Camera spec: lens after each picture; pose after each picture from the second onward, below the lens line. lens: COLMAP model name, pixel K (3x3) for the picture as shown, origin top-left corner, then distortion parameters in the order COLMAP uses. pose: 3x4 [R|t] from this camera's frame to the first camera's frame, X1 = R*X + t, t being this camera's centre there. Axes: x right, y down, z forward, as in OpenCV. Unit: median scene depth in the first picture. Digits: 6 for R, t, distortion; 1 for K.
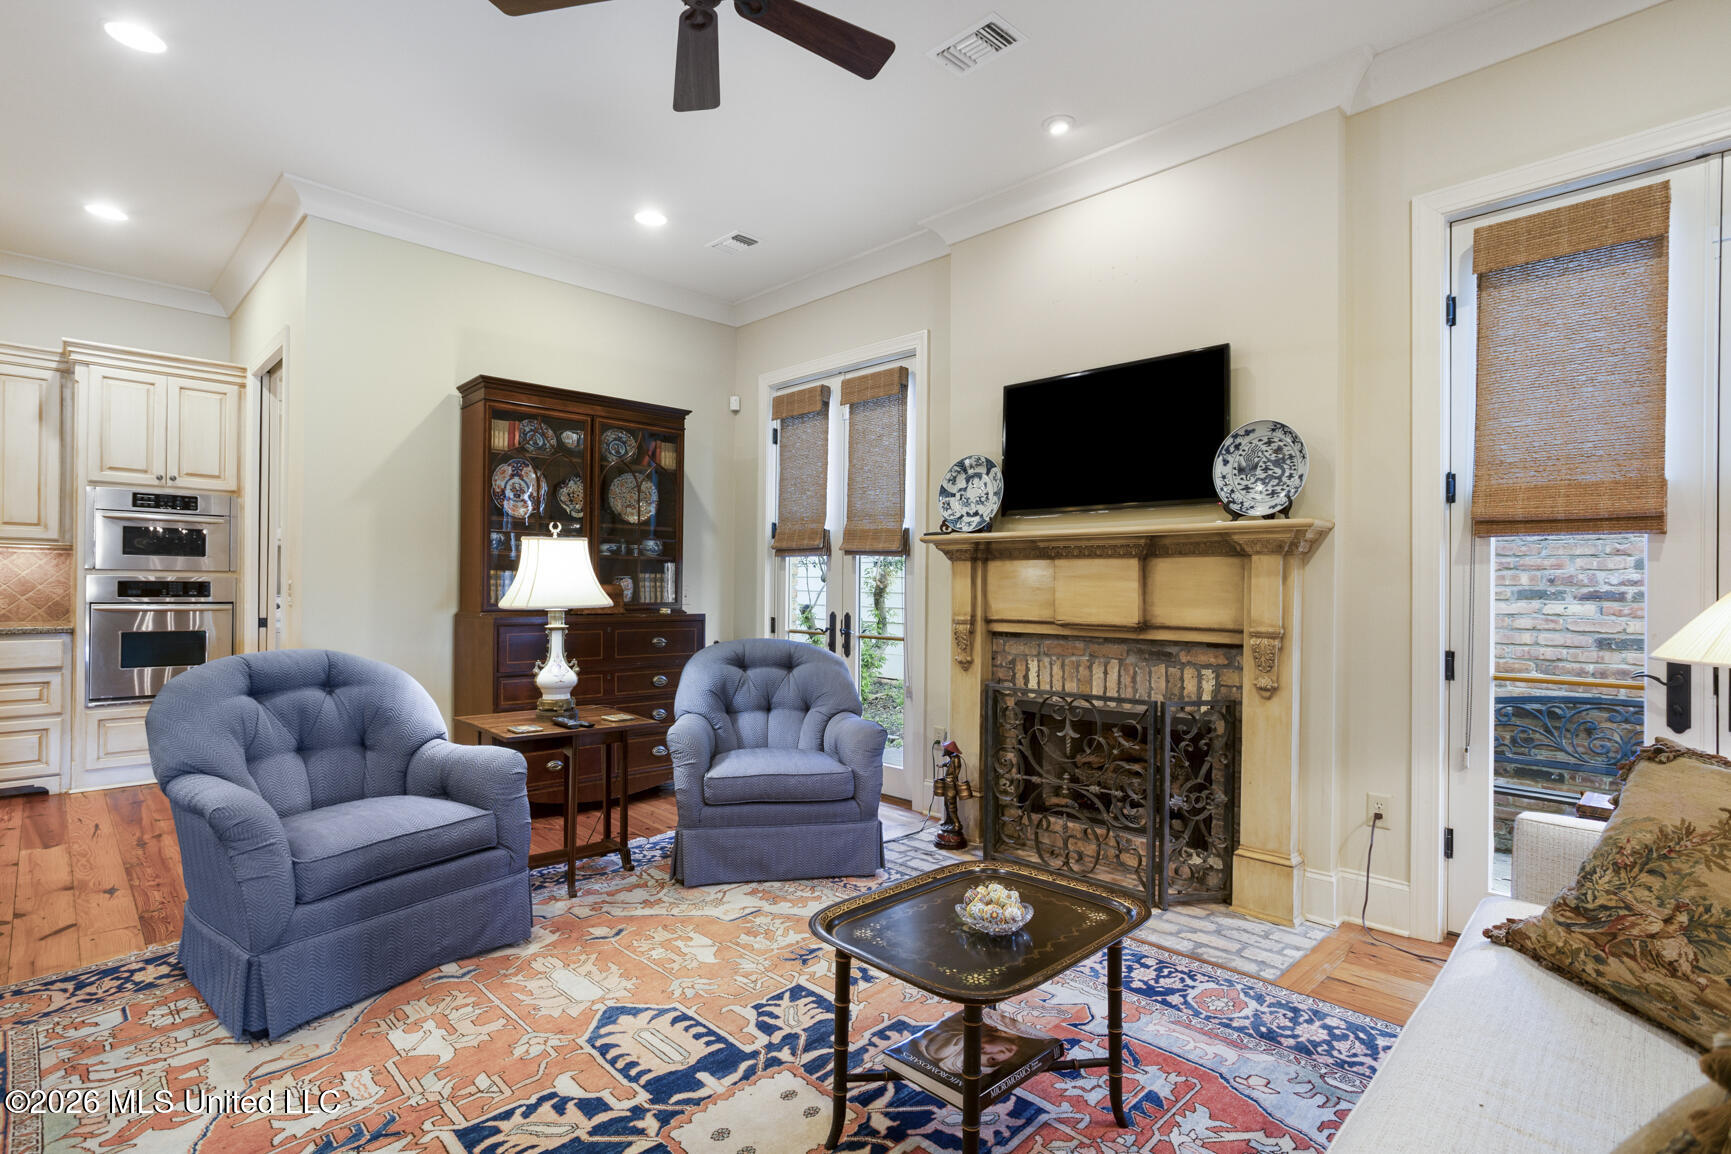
lens RADIAL K [[844.5, 0, 866.1], [0, 844.5, 579.6], [0, 0, 1]] dist [-0.012334, 0.002892]
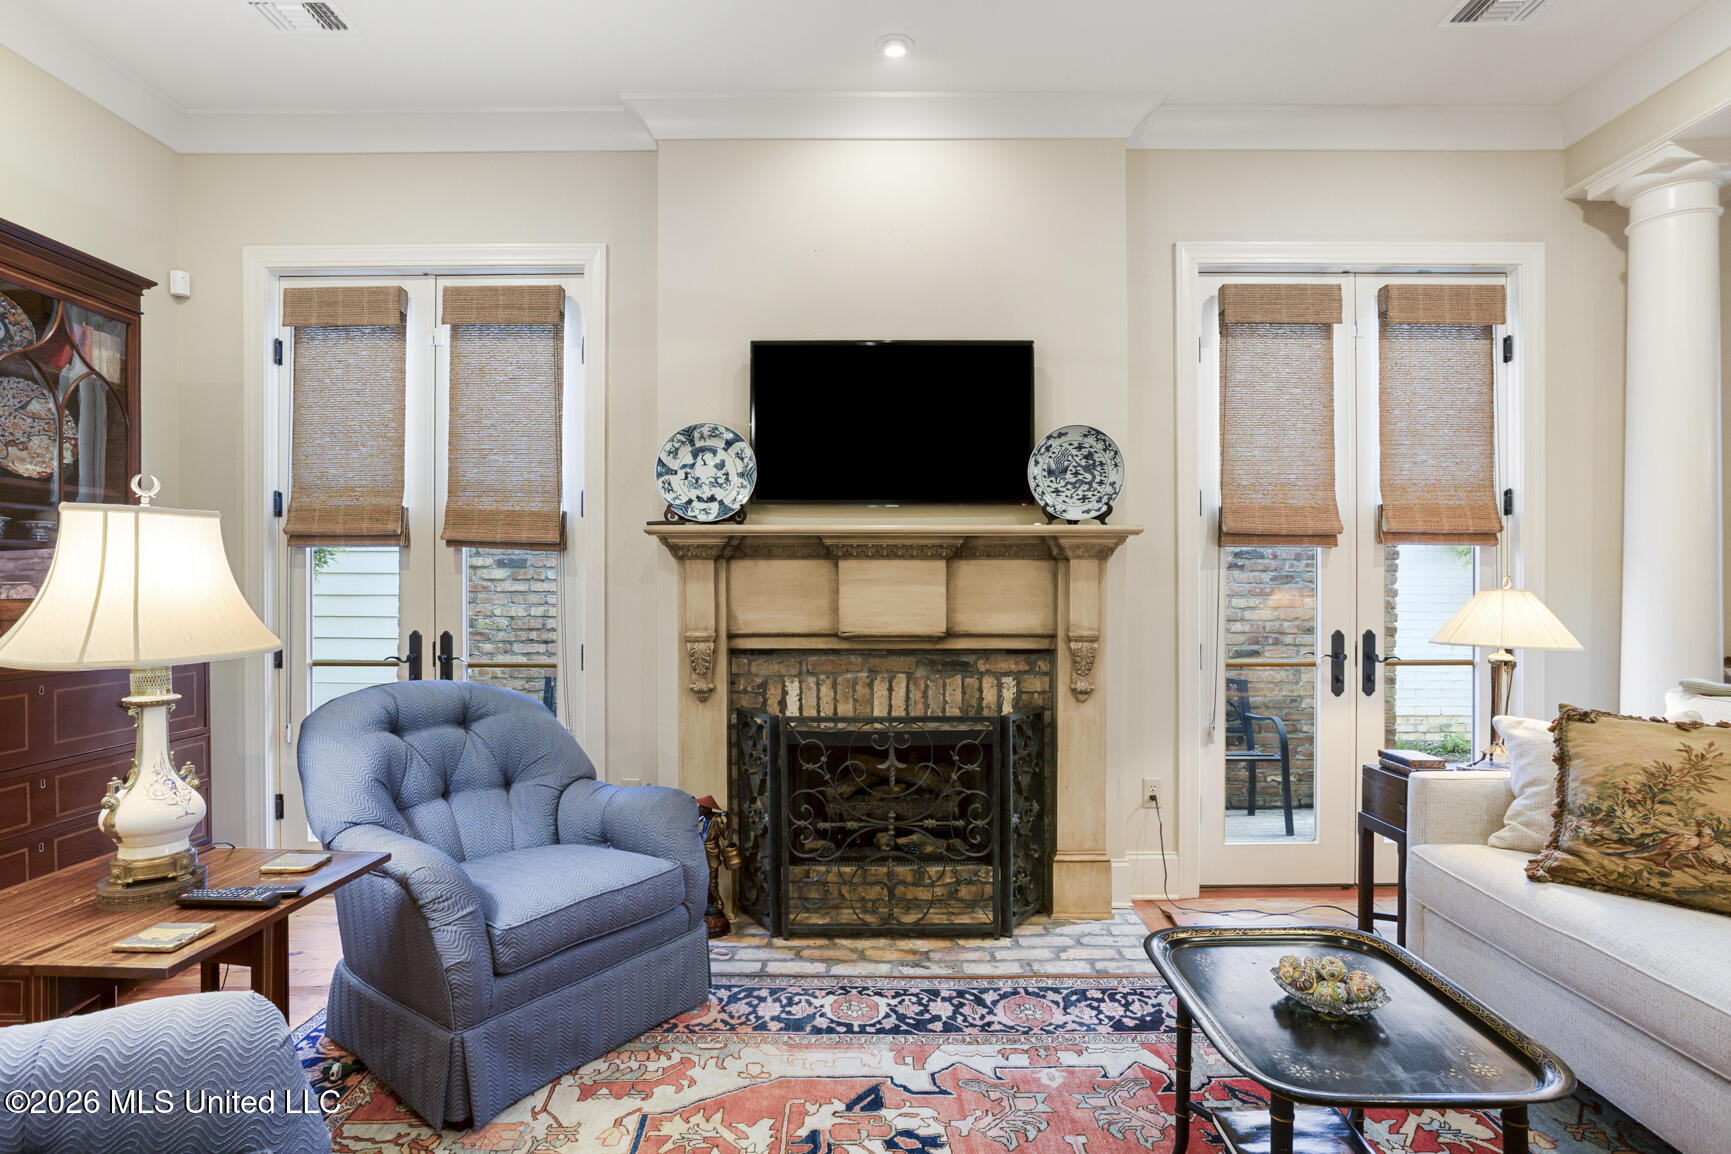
lens RADIAL K [[917.2, 0, 871.7], [0, 917.2, 582.2], [0, 0, 1]] dist [-0.024631, 0.007777]
pose [[0.712319, -0.009278, 0.701795, -0.420294], [0.001120, 0.999926, 0.012083, -0.013515], [-0.701855, -0.007821, 0.712277, 0.348638]]
